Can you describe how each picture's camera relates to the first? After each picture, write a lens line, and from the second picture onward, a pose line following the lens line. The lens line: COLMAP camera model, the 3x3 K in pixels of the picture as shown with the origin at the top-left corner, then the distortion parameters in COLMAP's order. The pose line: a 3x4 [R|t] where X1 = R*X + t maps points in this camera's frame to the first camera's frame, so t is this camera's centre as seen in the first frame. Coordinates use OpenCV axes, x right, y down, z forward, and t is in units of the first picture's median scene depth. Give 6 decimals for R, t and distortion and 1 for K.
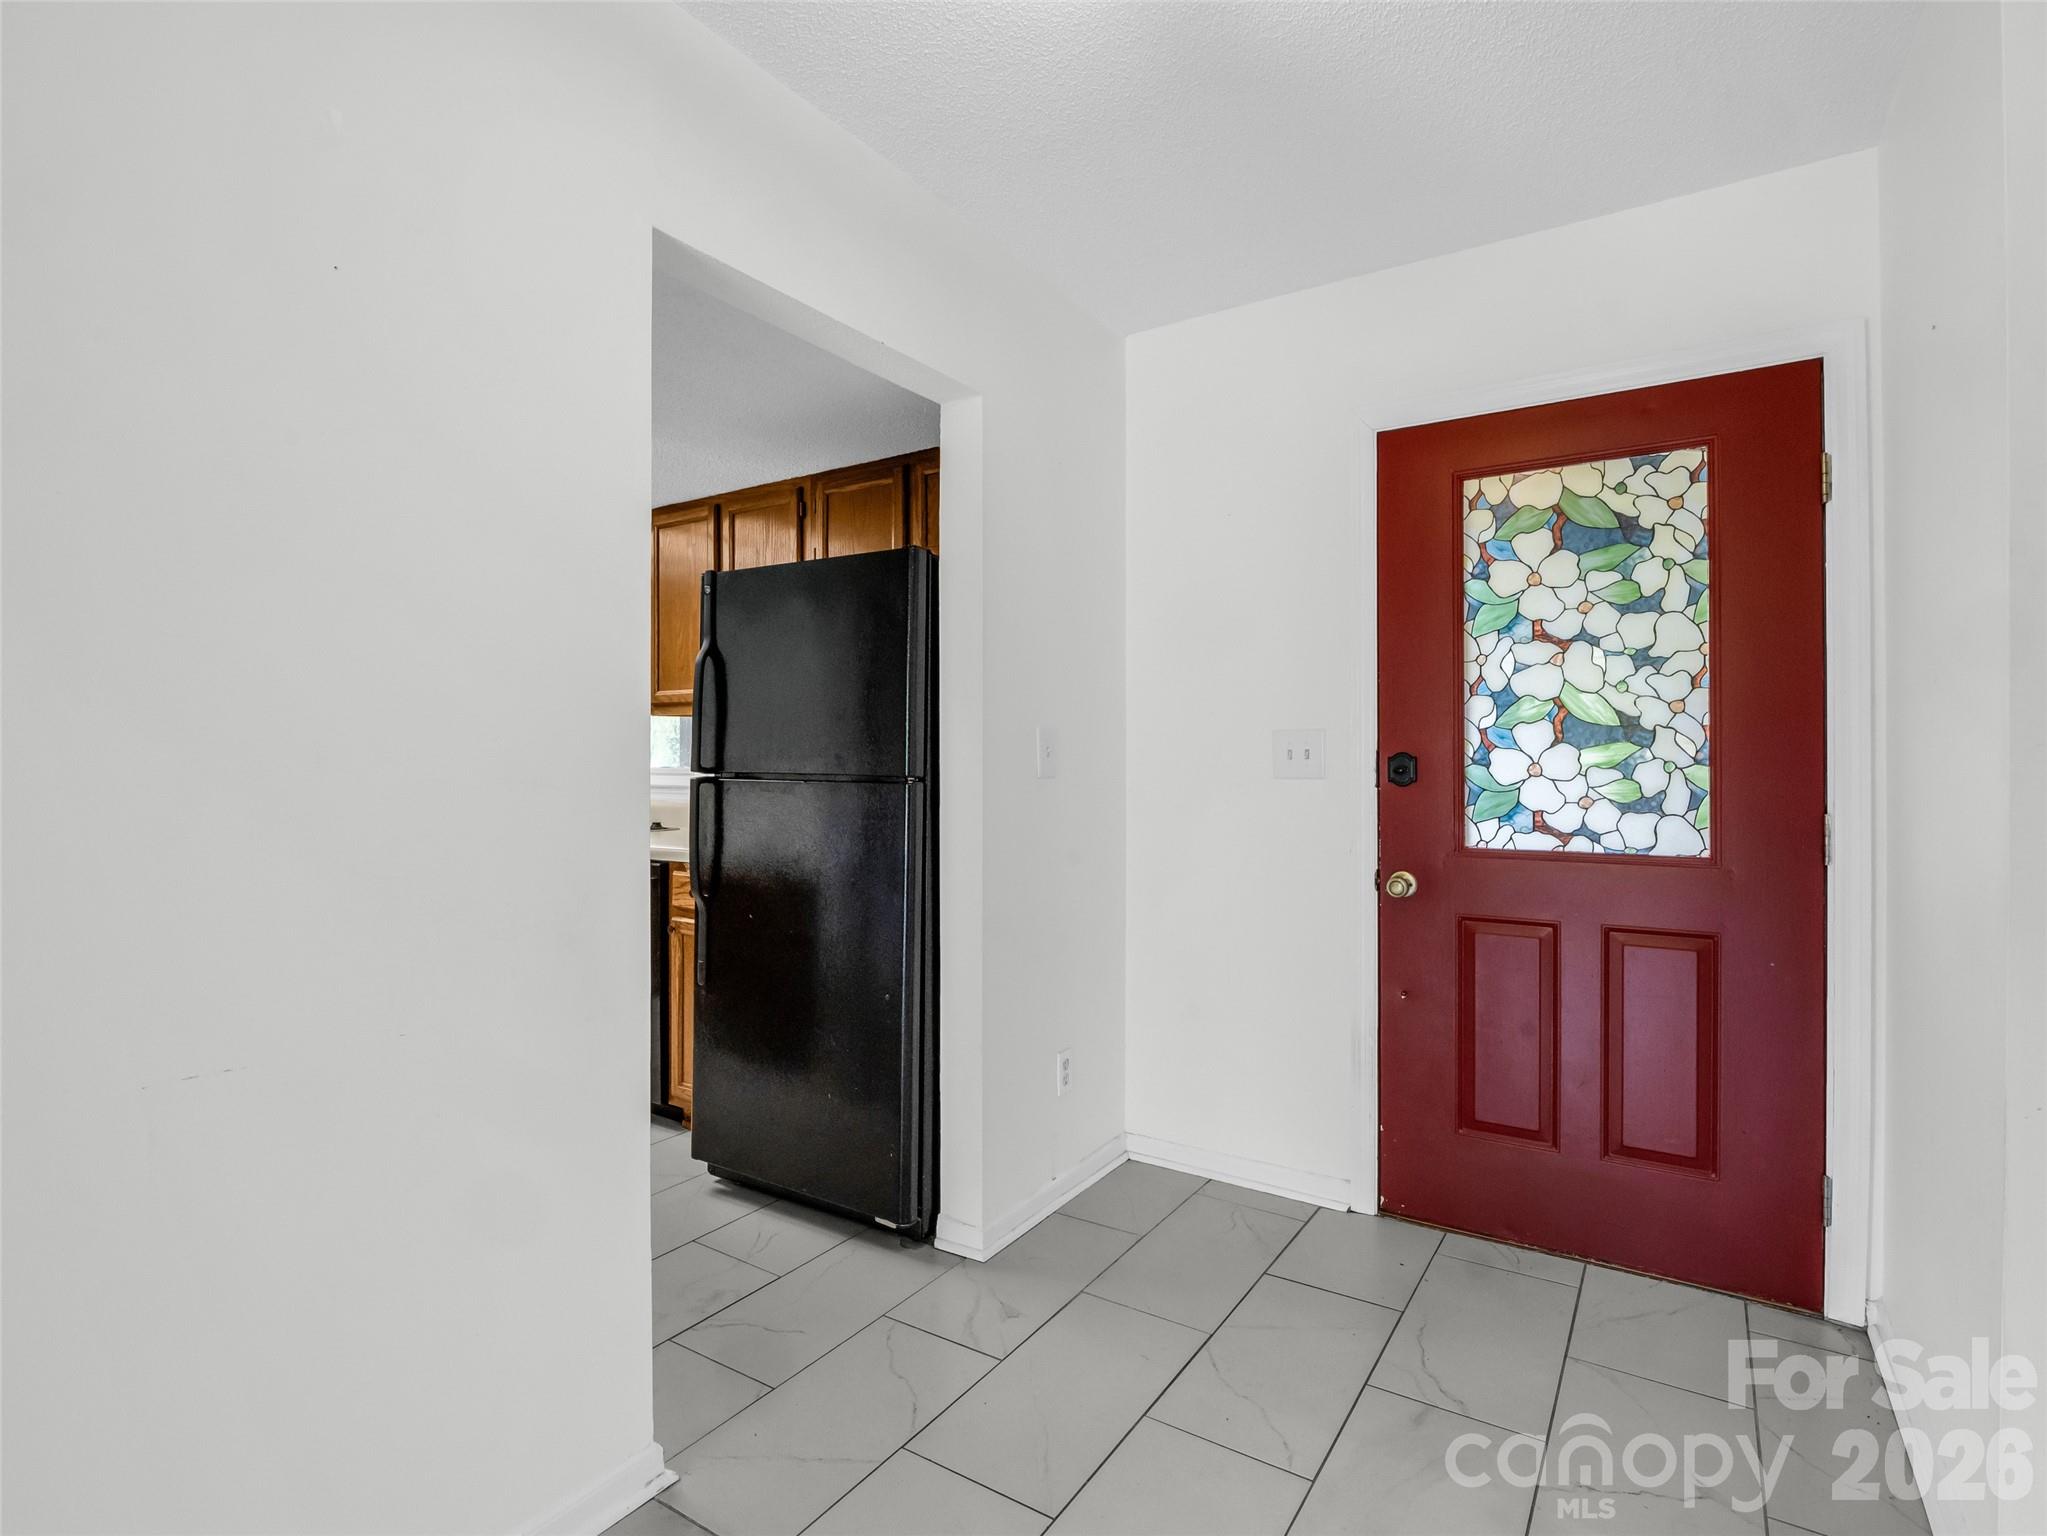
lens RADIAL K [[1004.7, 0, 1030.3], [0, 1004.7, 771.3], [0, 0, 1]] dist [-0.017612, -0.001362]
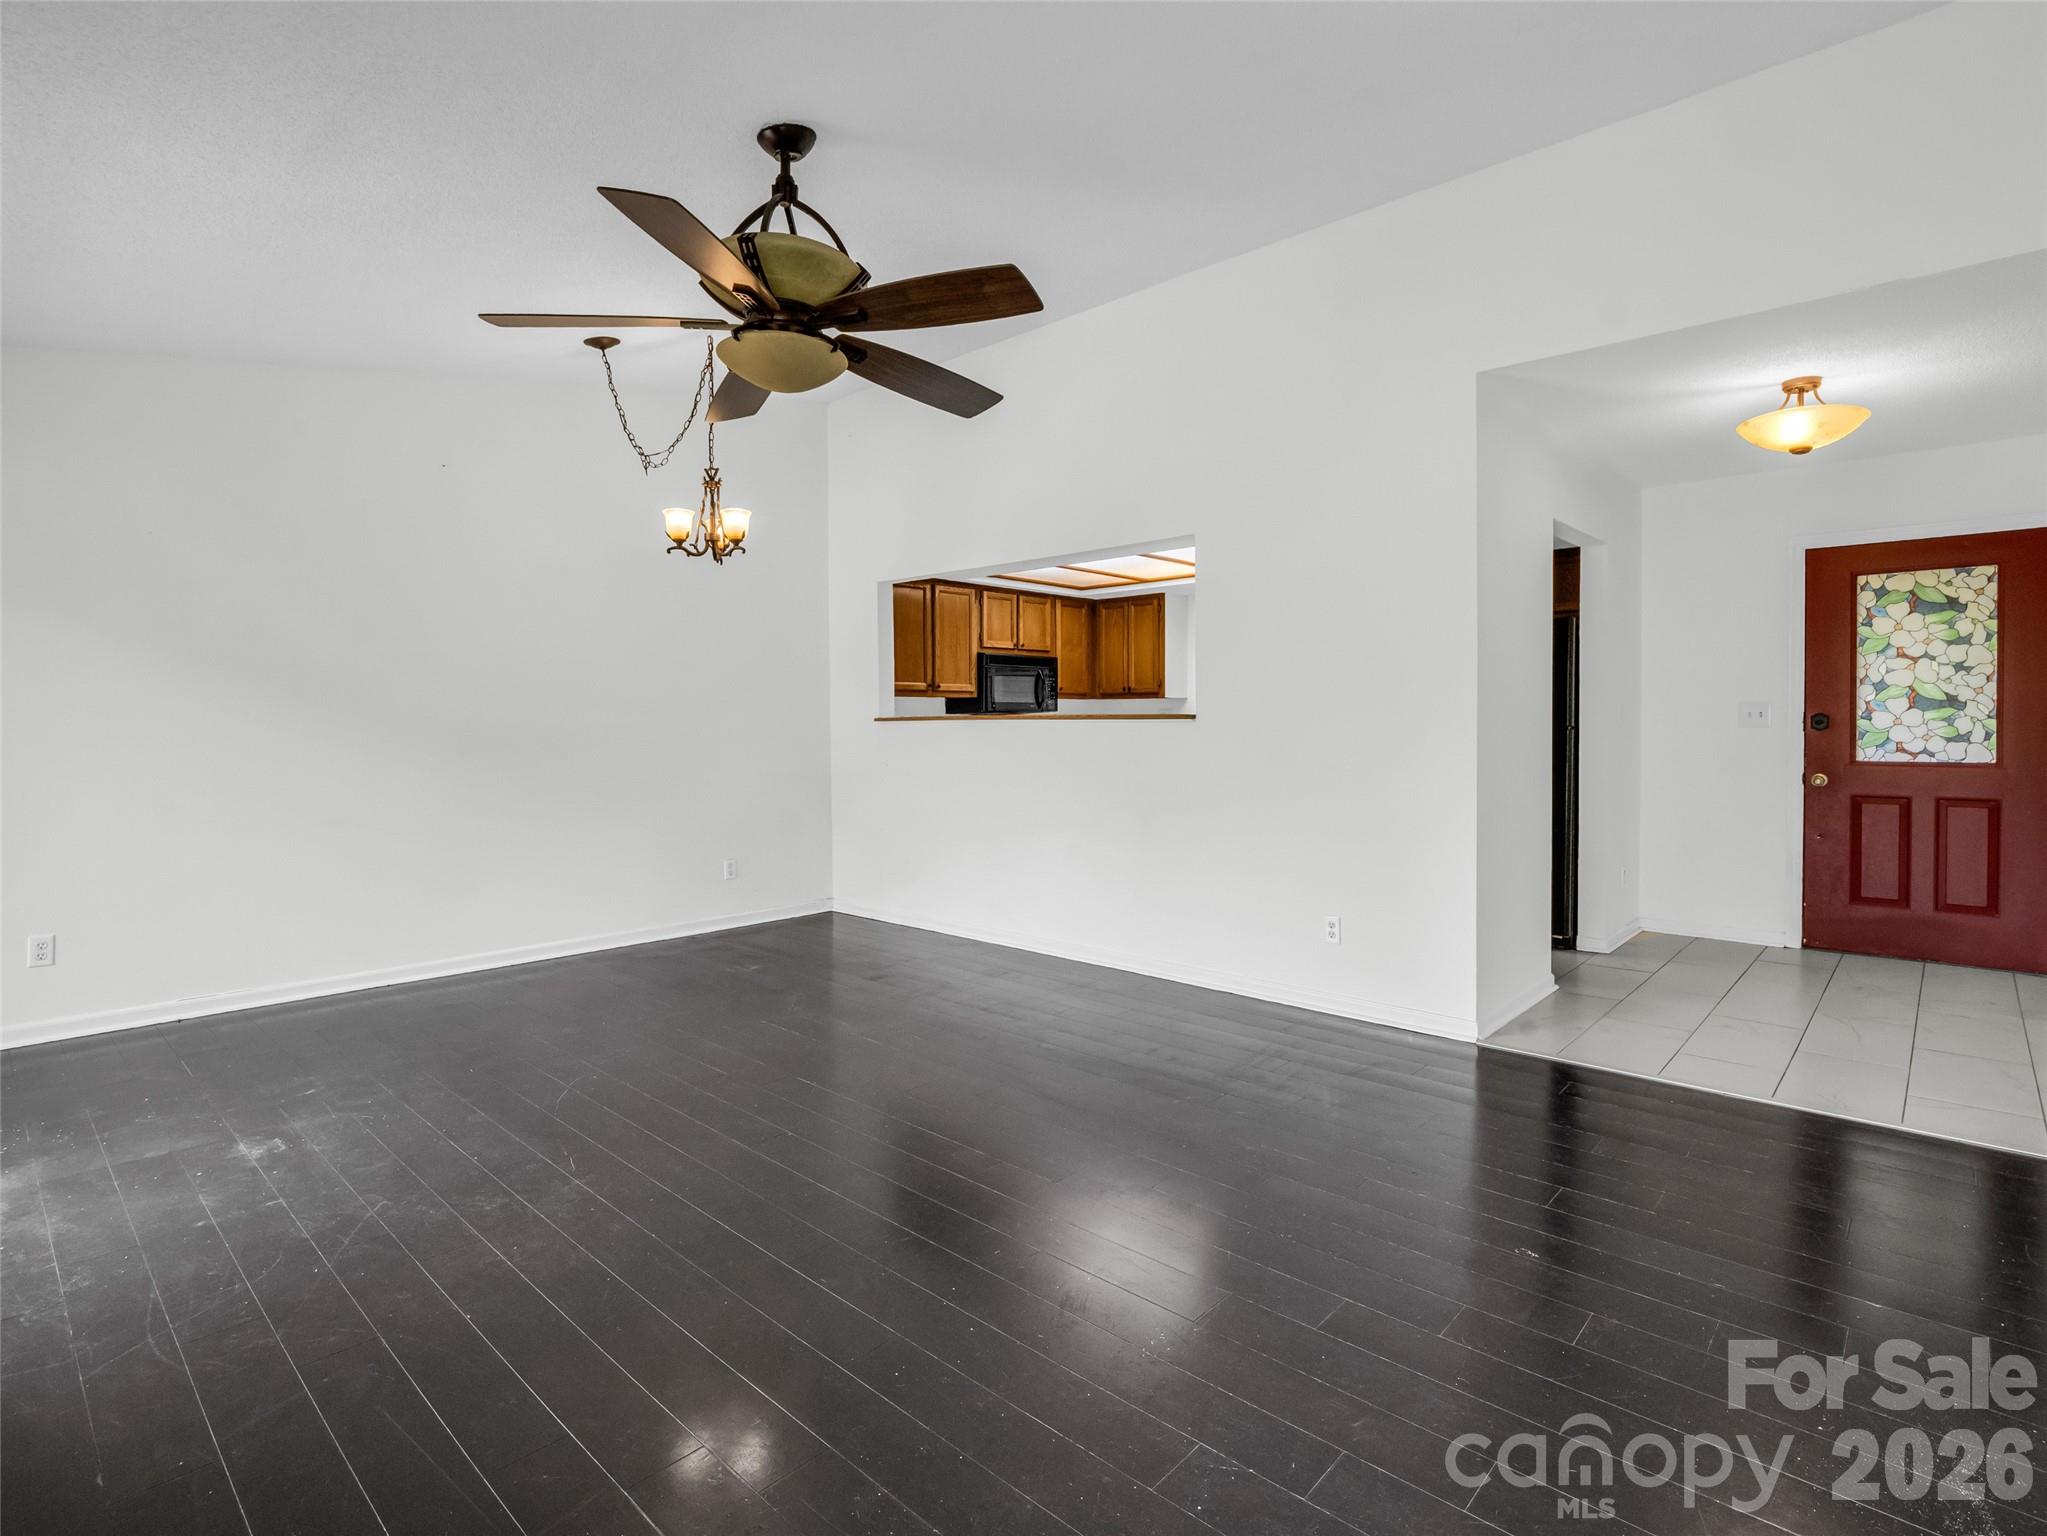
lens RADIAL K [[1004.7, 0, 1015.3], [0, 1004.7, 752.5], [0, 0, 1]] dist [-0.017612, -0.001362]
pose [[0.985188, 0.000225, -0.171479, -0.925012], [0.002878, 0.999837, 0.017847, 0.020440], [0.171455, -0.018076, 0.985026, -1.298537]]
